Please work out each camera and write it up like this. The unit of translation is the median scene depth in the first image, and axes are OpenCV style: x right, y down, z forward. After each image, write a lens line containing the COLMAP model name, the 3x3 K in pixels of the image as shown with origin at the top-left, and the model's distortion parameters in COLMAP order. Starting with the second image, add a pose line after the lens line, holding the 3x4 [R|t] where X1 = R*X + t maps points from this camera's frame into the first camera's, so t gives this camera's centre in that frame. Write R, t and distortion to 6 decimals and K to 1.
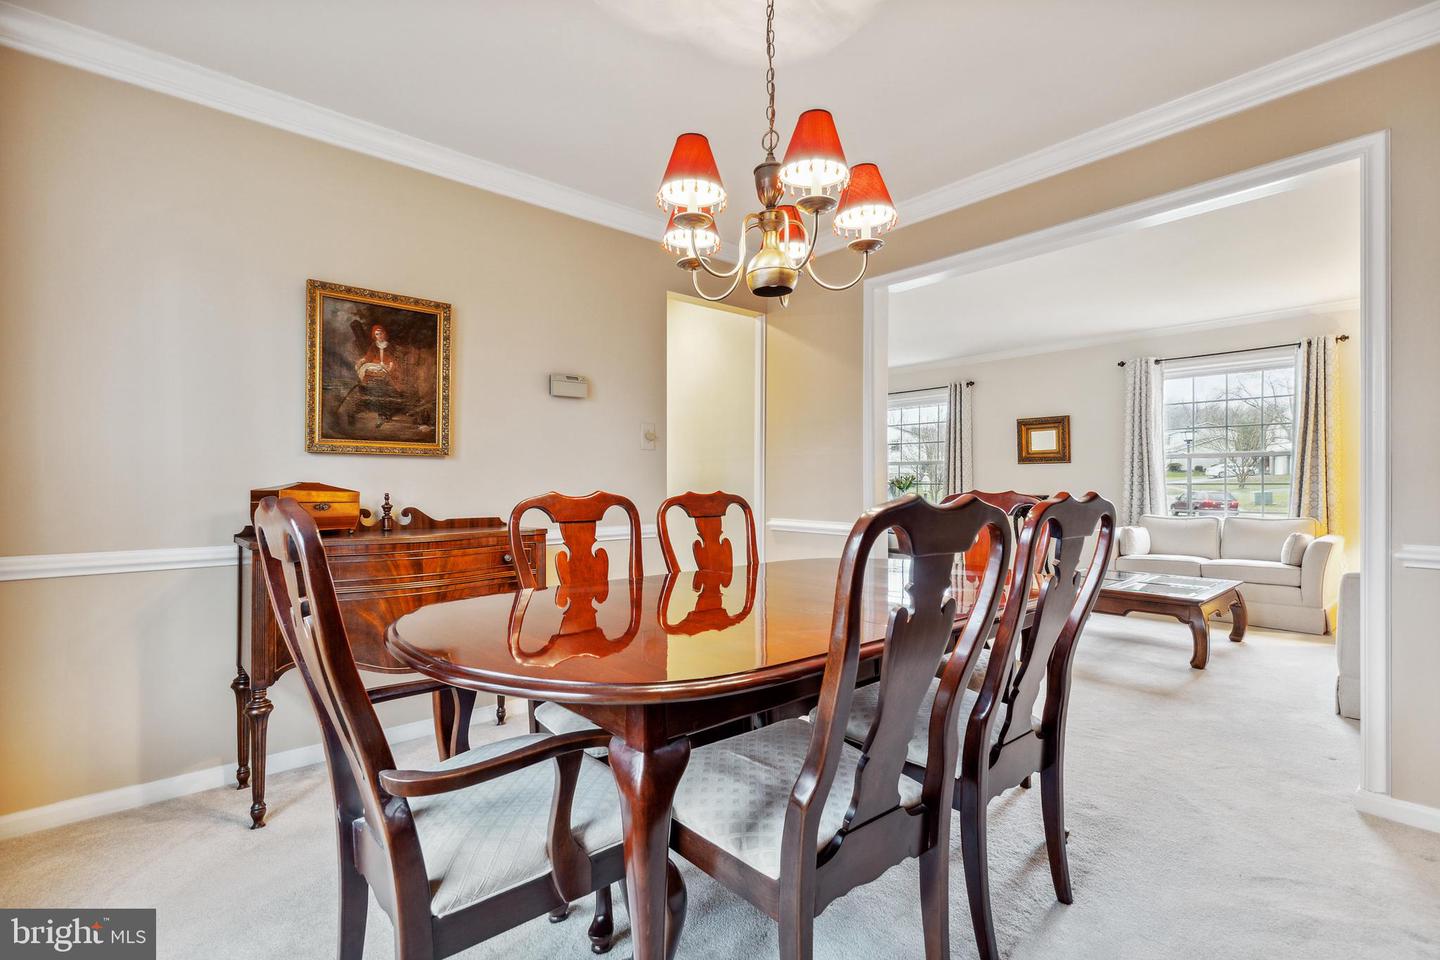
lens RADIAL K [[661.3, 0, 746.9], [0, 661.3, 490.1], [0, 0, 1]] dist [-0.000137, 0.000461]
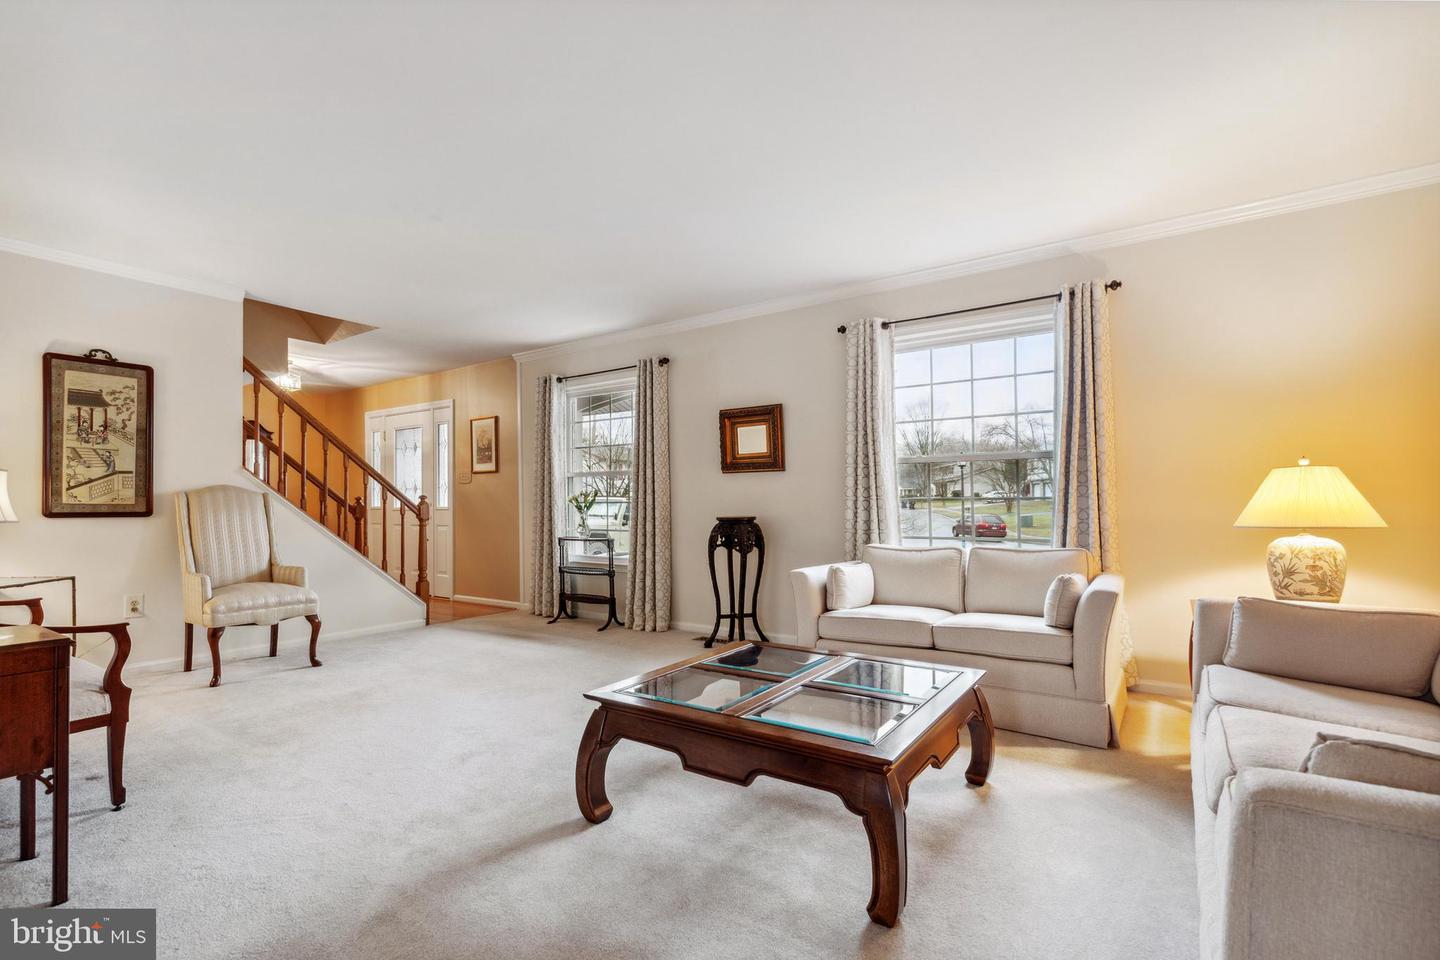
lens RADIAL K [[661.3, 0, 728.8], [0, 661.3, 488.3], [0, 0, 1]] dist [-0.000137, 0.000461]
pose [[0.971097, 0.007772, 0.238560, 0.297077], [0.001737, 0.999213, -0.039623, 0.006021], [-0.238680, 0.038892, 0.970319, 0.370417]]
